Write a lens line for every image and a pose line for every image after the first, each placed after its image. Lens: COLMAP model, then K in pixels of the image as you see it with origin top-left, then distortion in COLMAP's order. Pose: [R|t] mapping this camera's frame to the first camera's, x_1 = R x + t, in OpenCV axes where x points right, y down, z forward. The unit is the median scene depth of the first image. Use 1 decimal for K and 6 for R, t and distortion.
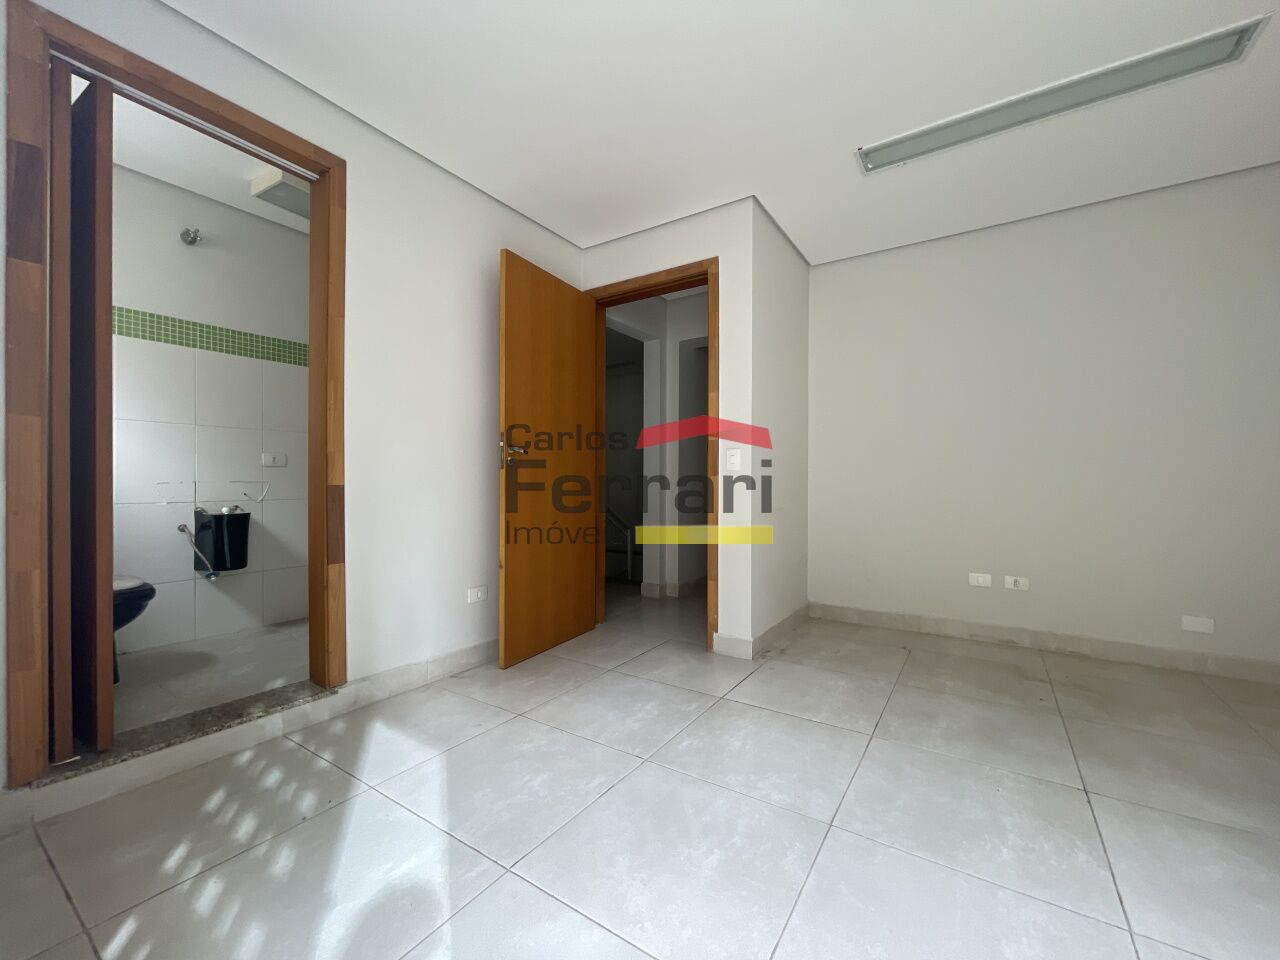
lens RADIAL K [[516.2, 0, 641.1], [0, 516.2, 482.3], [0, 0, 1]] dist [-0.003361, 0.000538]
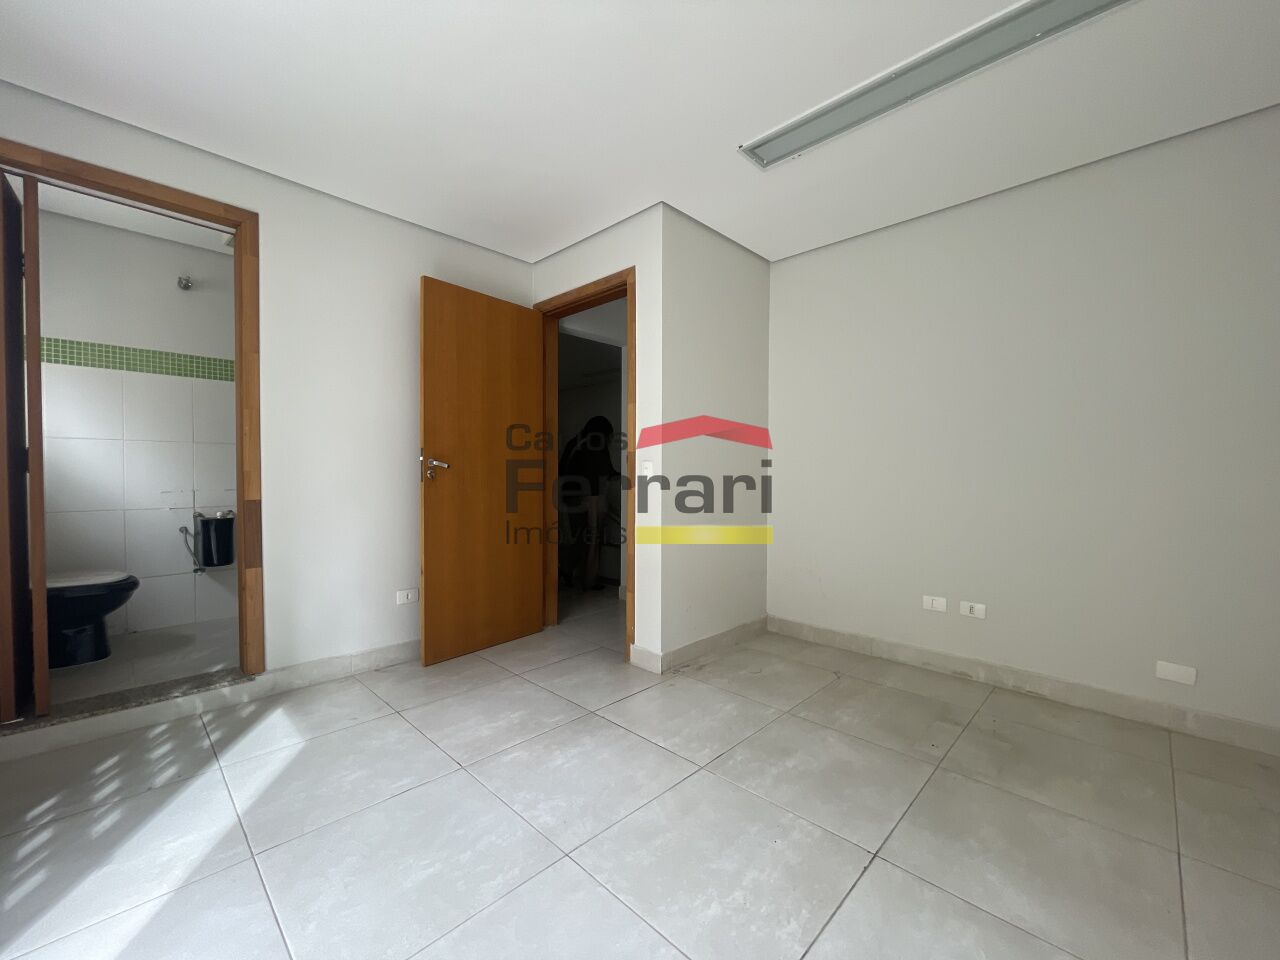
lens RADIAL K [[516.2, 0, 645.1], [0, 516.2, 483.3], [0, 0, 1]] dist [-0.003361, 0.000538]
pose [[0.982874, 0.006222, -0.184171, 0.397655], [-0.002312, 0.999768, 0.021437, -0.048638], [0.184262, -0.020644, 0.982660, 0.028439]]
